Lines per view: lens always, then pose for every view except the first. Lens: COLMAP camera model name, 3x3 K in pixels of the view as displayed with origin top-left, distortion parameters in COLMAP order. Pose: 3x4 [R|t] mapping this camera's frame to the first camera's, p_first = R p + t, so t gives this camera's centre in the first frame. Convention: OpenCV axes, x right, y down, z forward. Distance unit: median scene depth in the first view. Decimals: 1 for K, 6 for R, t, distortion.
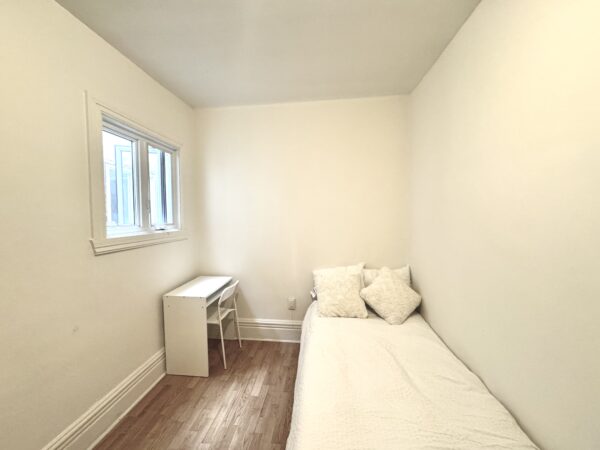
lens RADIAL K [[240.6, 0, 302.1], [0, 240.6, 224.3], [0, 0, 1]] dist [-0.003473, 0.001206]
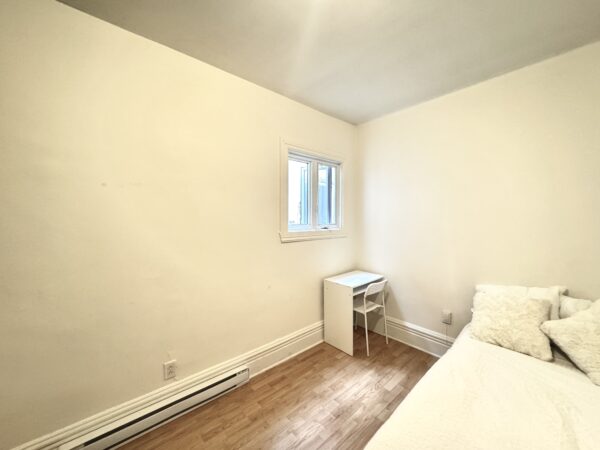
lens RADIAL K [[240.6, 0, 301.4], [0, 240.6, 224.7], [0, 0, 1]] dist [-0.003473, 0.001206]
pose [[0.736474, 0.028053, -0.675884, 0.193817], [-0.033923, 0.999414, 0.004517, 0.002396], [0.675615, 0.019602, 0.736994, -0.036059]]
